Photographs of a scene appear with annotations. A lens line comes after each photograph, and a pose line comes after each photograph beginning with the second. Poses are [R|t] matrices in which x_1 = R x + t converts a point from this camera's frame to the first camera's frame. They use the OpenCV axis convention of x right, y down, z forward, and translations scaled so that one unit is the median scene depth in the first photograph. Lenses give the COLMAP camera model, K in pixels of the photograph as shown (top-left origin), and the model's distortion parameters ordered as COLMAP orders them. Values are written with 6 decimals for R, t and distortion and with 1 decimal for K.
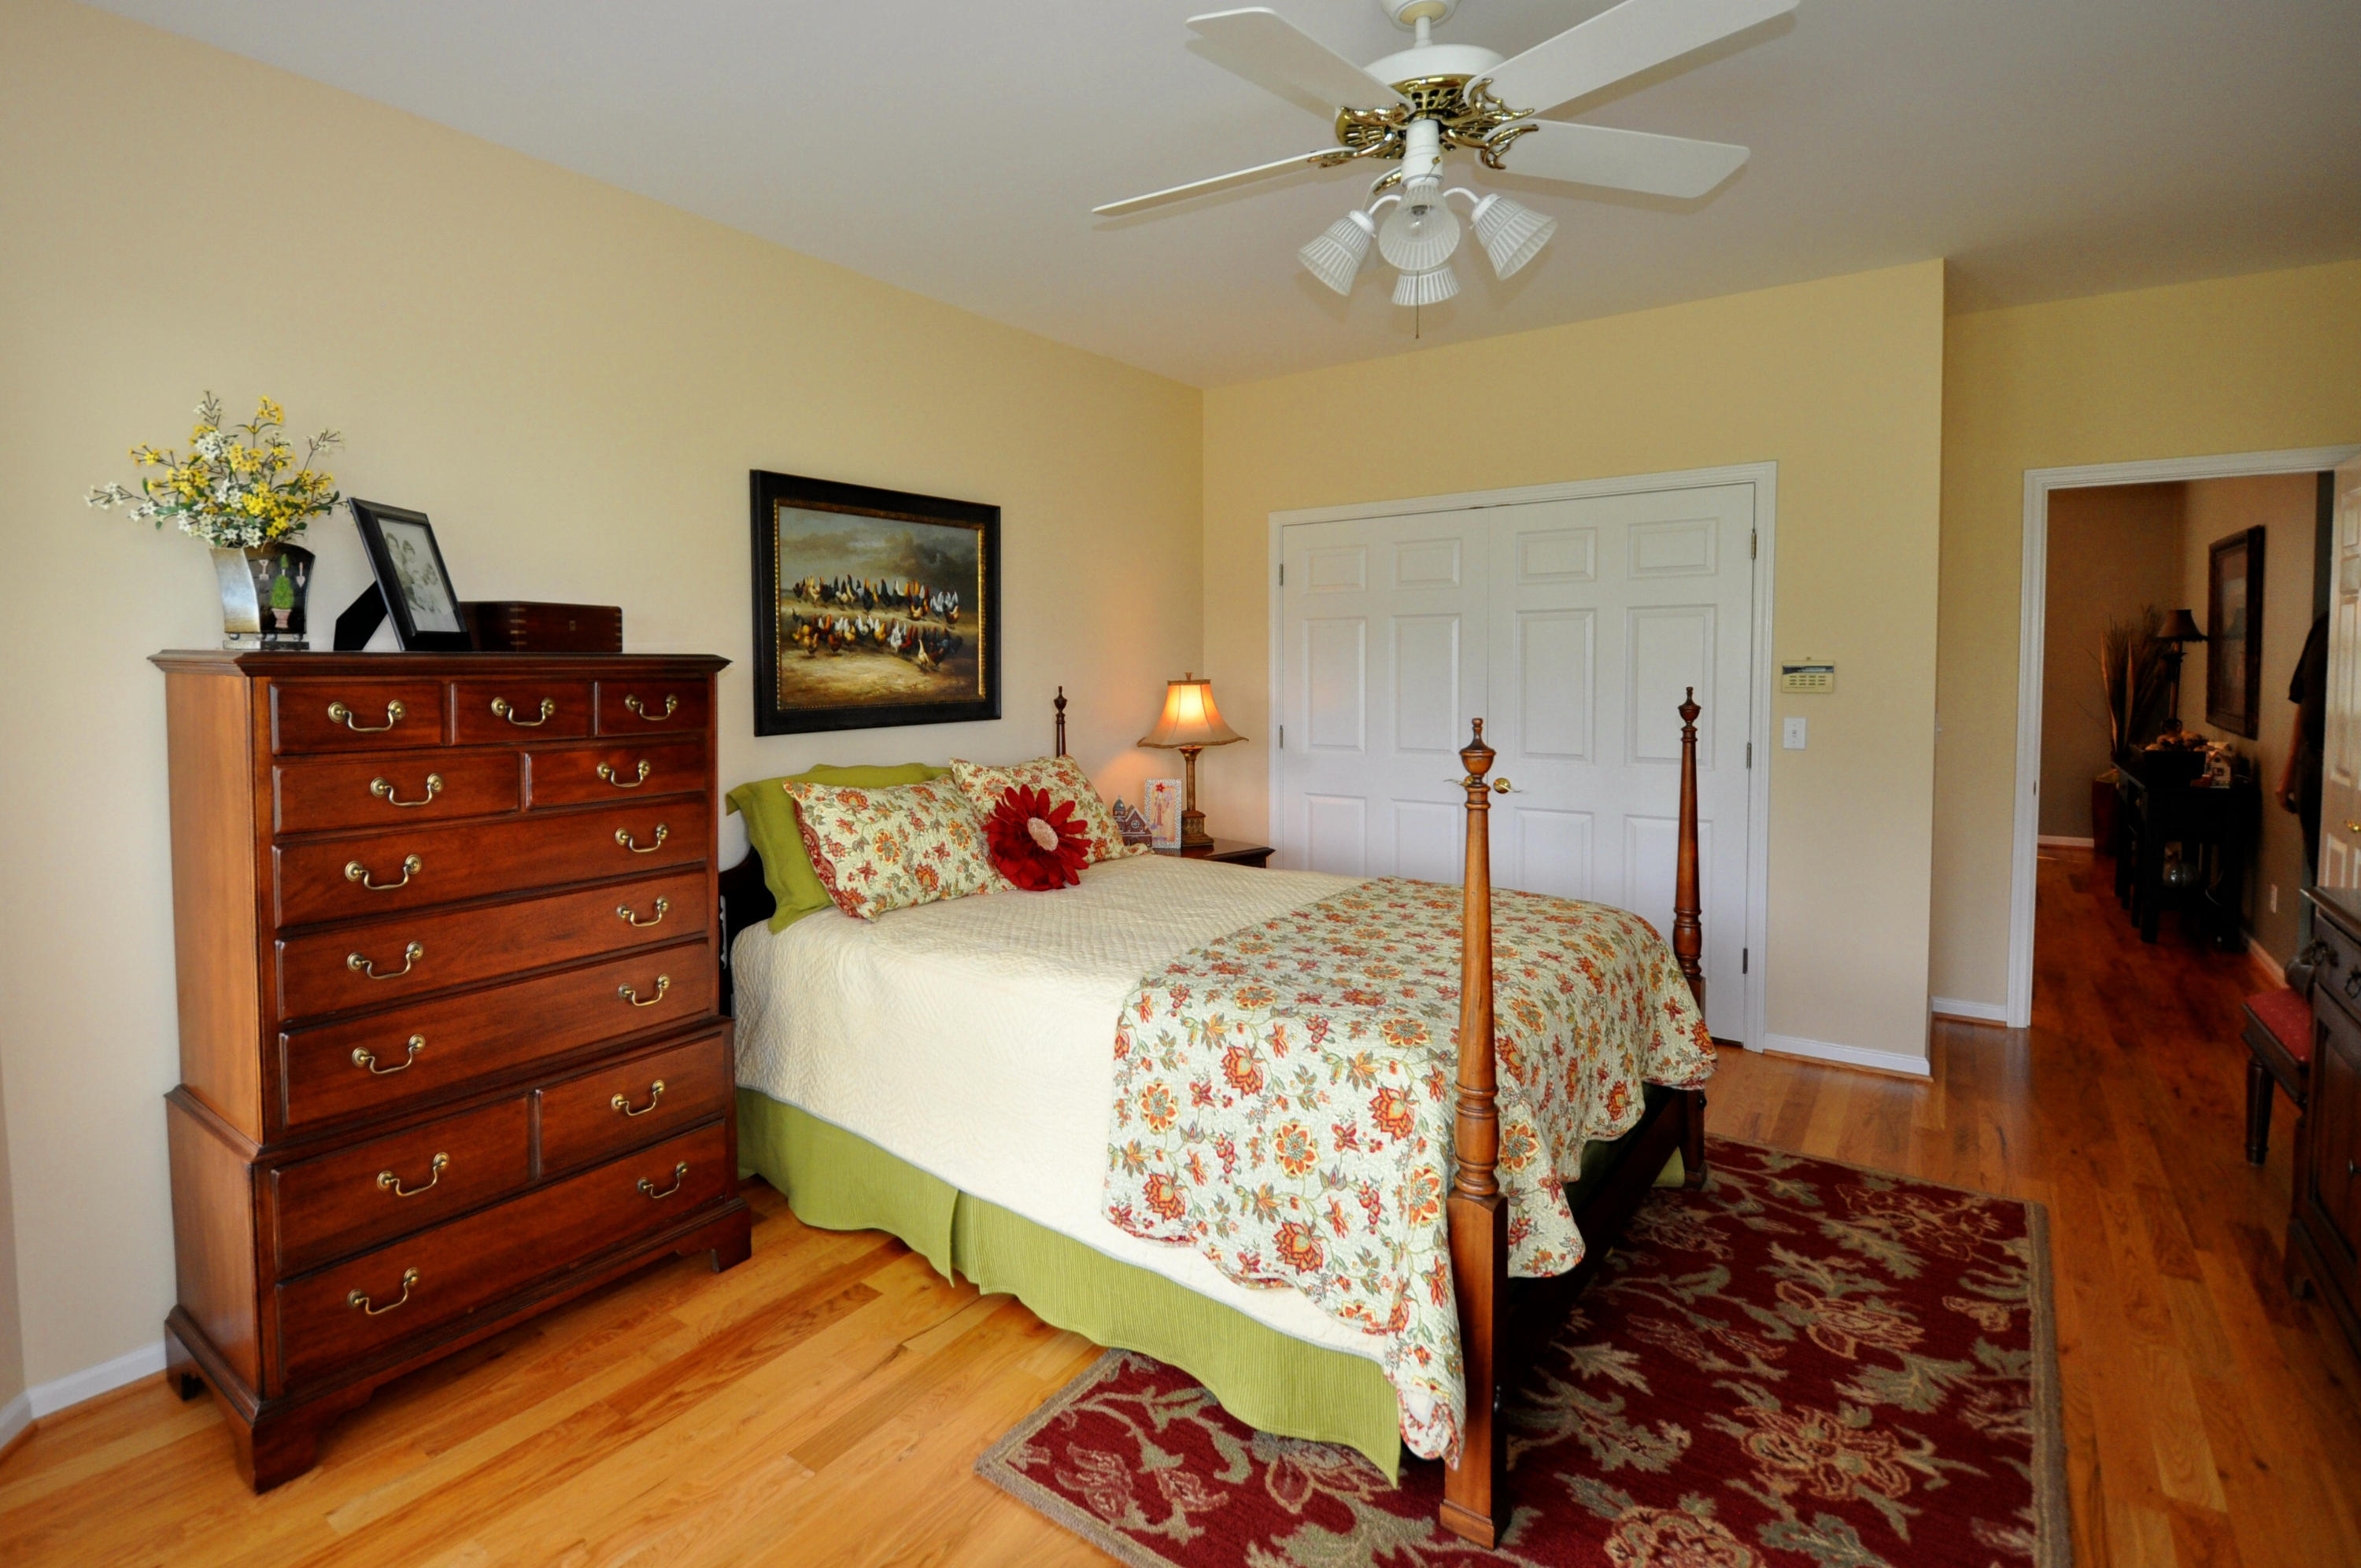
lens RADIAL K [[1132.8, 0, 1138.6], [0, 1132.8, 652.2], [0, 0, 1]] dist [-0.004819, -0.001055]
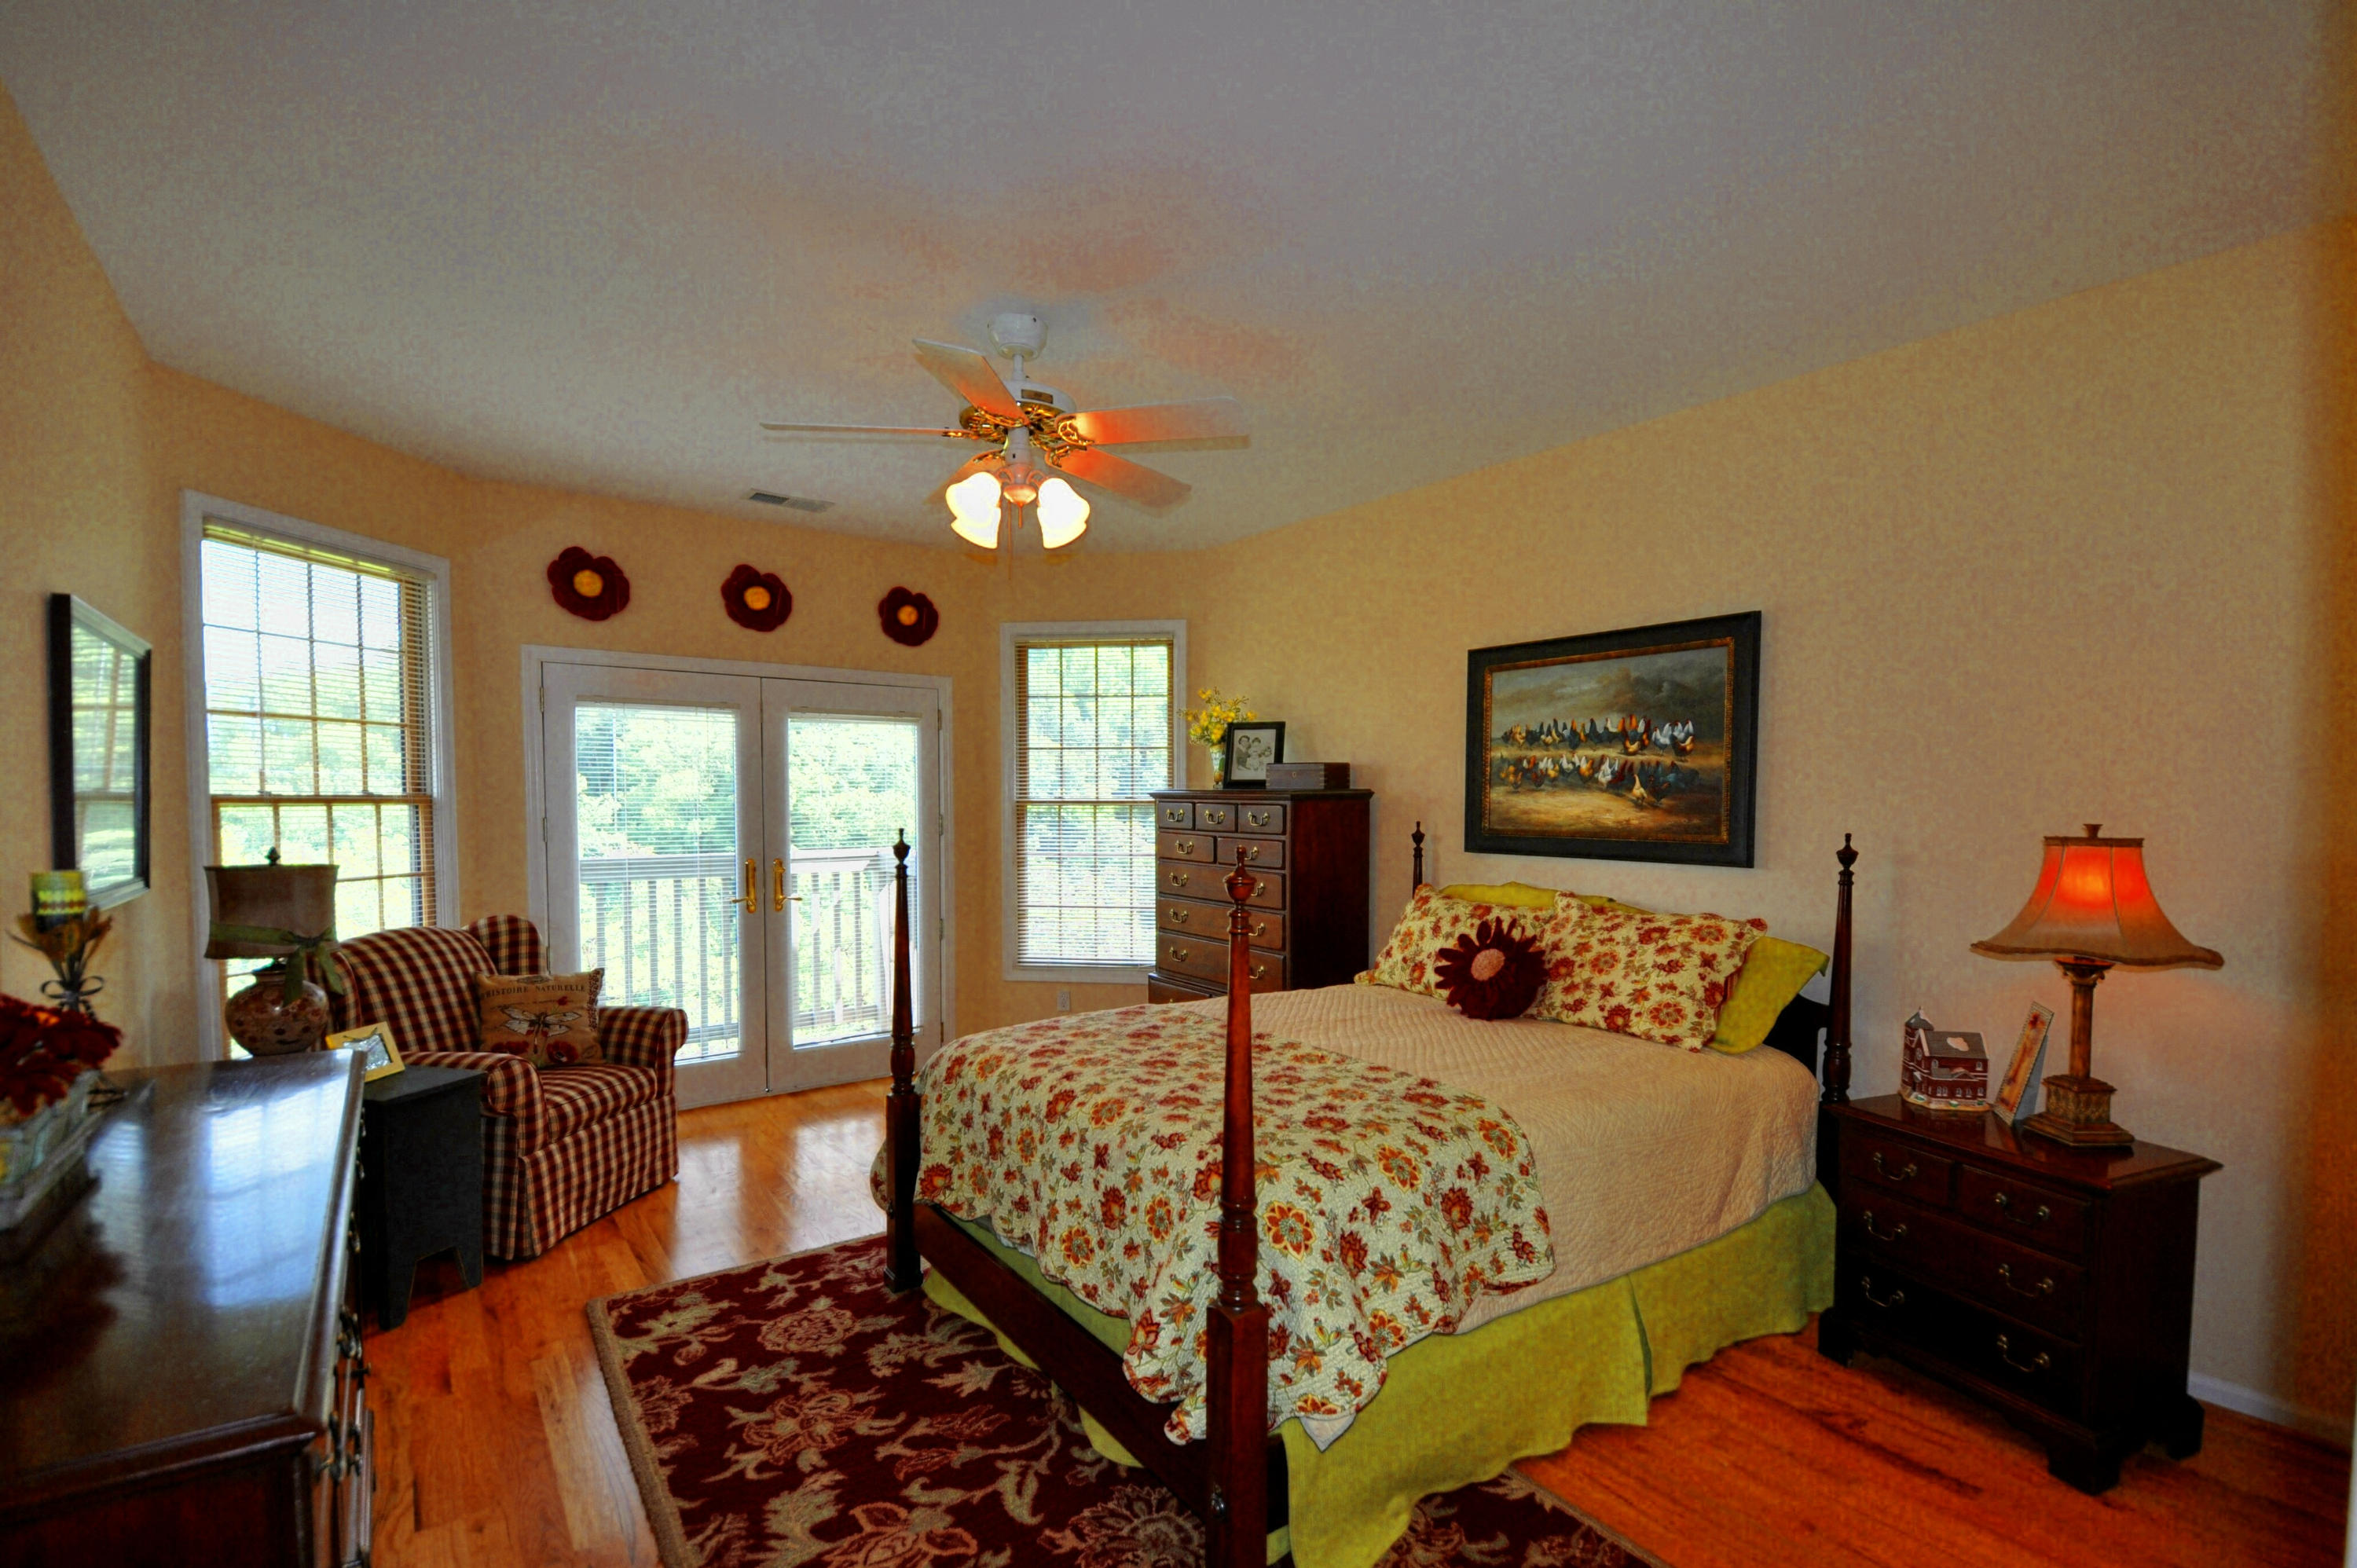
lens RADIAL K [[1131.0, 0, 1166.7], [0, 1131.0, 798.5], [0, 0, 1]] dist [-0.004819, -0.001055]
pose [[-0.322991, -0.000041, -0.946402, 0.949500], [-0.004709, 0.999988, 0.001564, 0.011061], [0.946390, 0.004962, -0.322987, 1.017774]]
